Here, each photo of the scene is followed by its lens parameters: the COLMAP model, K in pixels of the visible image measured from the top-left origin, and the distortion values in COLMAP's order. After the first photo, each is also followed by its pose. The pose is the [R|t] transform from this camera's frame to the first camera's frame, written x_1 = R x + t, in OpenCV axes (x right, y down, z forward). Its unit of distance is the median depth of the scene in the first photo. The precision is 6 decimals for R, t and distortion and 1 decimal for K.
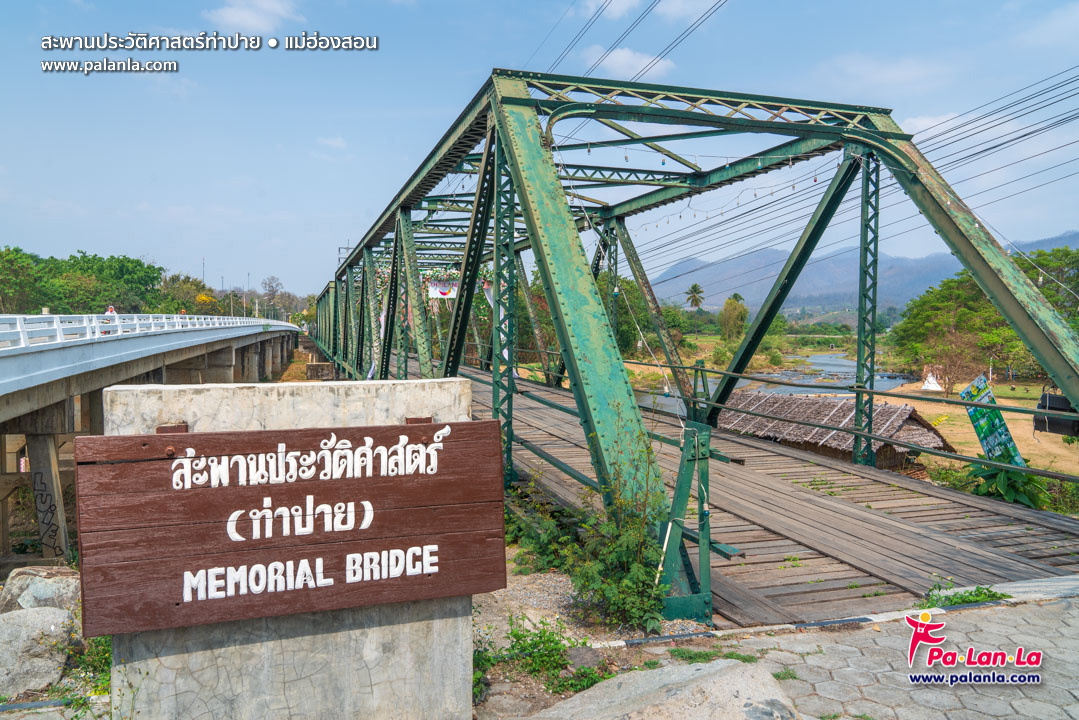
lens RADIAL K [[773.7, 0, 534.3], [0, 773.7, 354.9], [0, 0, 1]] dist [-0.032444, 0.017906]
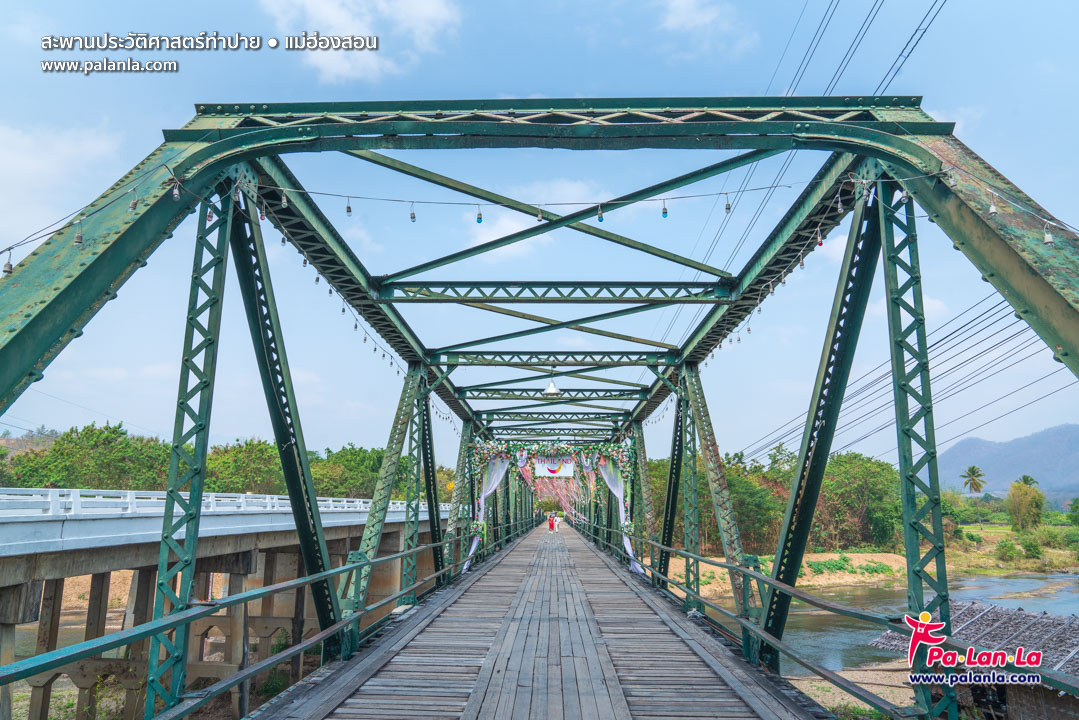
lens RADIAL K [[765.0, 0, 535.3], [0, 765.0, 357.7], [0, 0, 1]] dist [-0.033685, 0.017603]
pose [[0.947183, -0.060040, -0.315024, 0.147340], [-0.016638, 0.971795, -0.235238, -0.001029], [0.320262, 0.228054, 0.919469, 0.182927]]
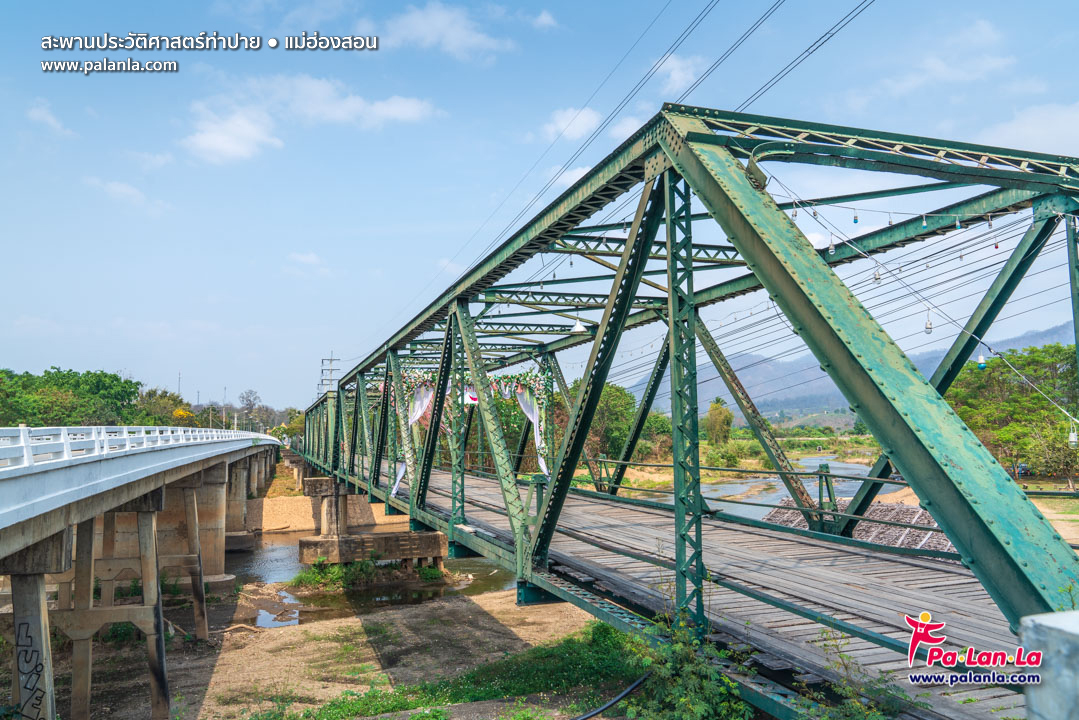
lens RADIAL K [[773.7, 0, 538.4], [0, 773.7, 356.2], [0, 0, 1]] dist [-0.032444, 0.017906]
pose [[0.999222, -0.017826, 0.035186, -0.074722], [0.022530, 0.990151, -0.138176, -0.000852], [-0.032377, 0.138861, 0.989782, 0.084519]]
